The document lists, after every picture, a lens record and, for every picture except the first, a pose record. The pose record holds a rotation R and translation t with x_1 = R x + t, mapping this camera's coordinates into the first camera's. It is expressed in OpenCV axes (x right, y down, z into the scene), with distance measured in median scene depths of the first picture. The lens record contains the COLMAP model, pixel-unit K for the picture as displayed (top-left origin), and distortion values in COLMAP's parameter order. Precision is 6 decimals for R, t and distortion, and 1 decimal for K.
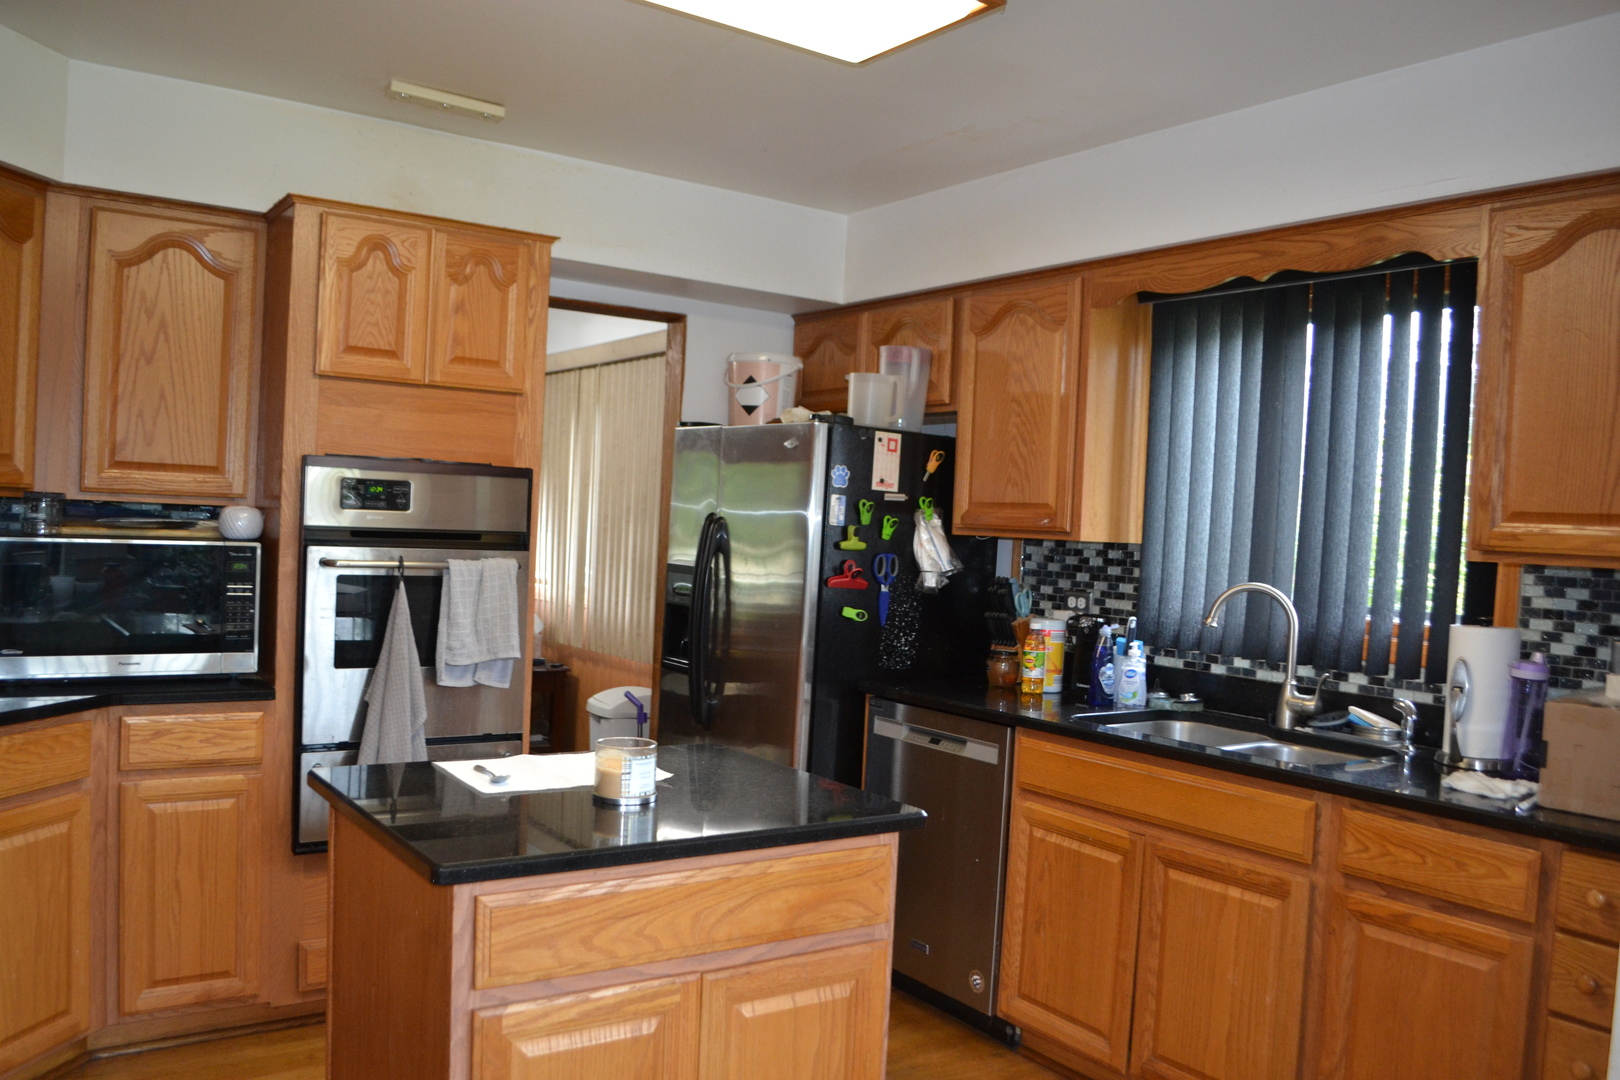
lens RADIAL K [[1313.7, 0, 798.6], [0, 1313.7, 546.6], [0, 0, 1]] dist [-0.065702, 0.003081]
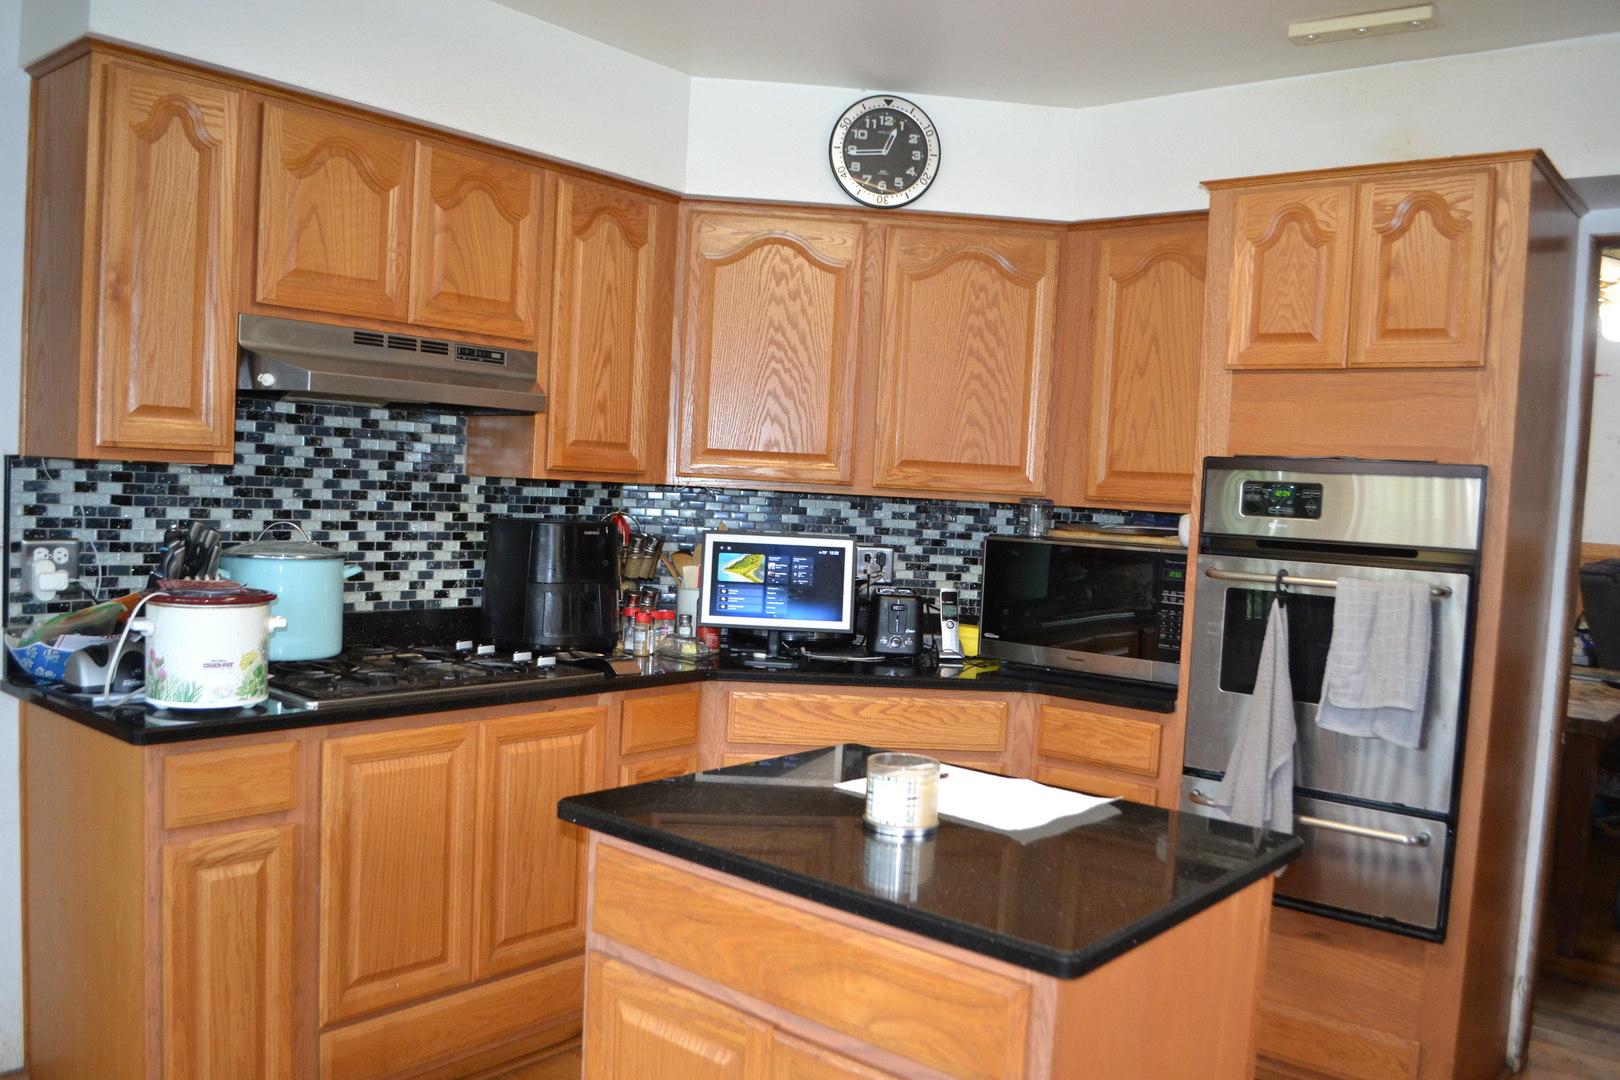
lens RADIAL K [[1313.7, 0, 800.2], [0, 1313.7, 543.0], [0, 0, 1]] dist [-0.065702, 0.003081]
pose [[0.265160, 0.014219, -0.964100, 0.435231], [-0.059943, 0.998200, -0.001765, 0.010193], [0.962339, 0.058259, 0.265535, 0.462770]]
